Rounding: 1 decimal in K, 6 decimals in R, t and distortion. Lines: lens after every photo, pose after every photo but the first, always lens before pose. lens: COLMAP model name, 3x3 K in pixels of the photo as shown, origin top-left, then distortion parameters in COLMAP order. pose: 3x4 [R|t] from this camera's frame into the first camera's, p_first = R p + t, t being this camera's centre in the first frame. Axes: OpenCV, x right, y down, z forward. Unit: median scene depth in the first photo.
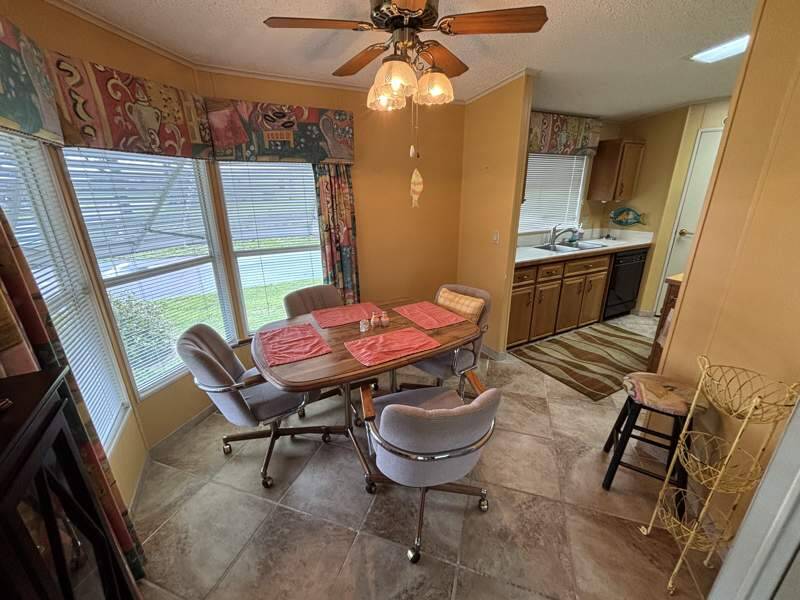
lens RADIAL K [[322.6, 0, 400.0], [0, 322.6, 300.0], [0, 0, 1]] dist [0.002184, -0.000089]
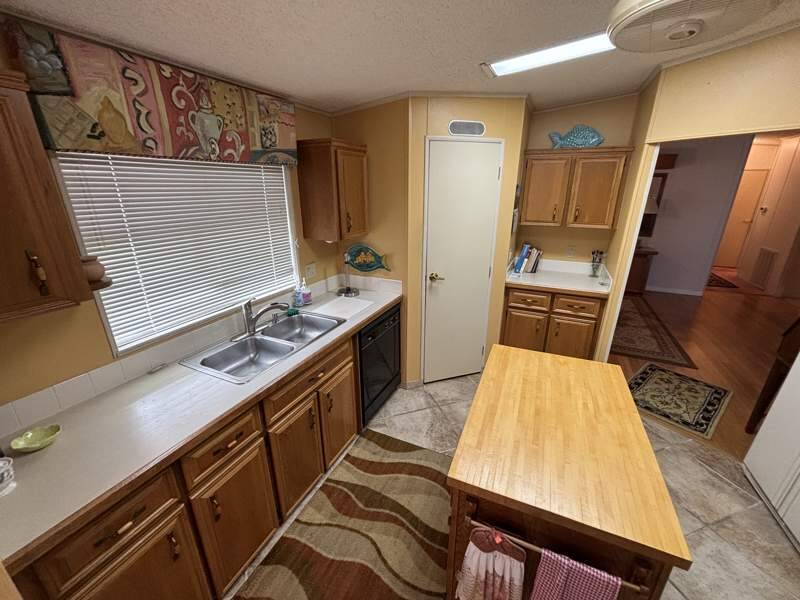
lens RADIAL K [[322.6, 0, 400.0], [0, 322.6, 300.0], [0, 0, 1]] dist [0.002184, -0.000089]
pose [[0.796865, -0.188533, 0.573987, 0.378158], [0.182687, 0.980780, 0.068525, -0.219909], [-0.575874, 0.050255, 0.815992, 0.440491]]
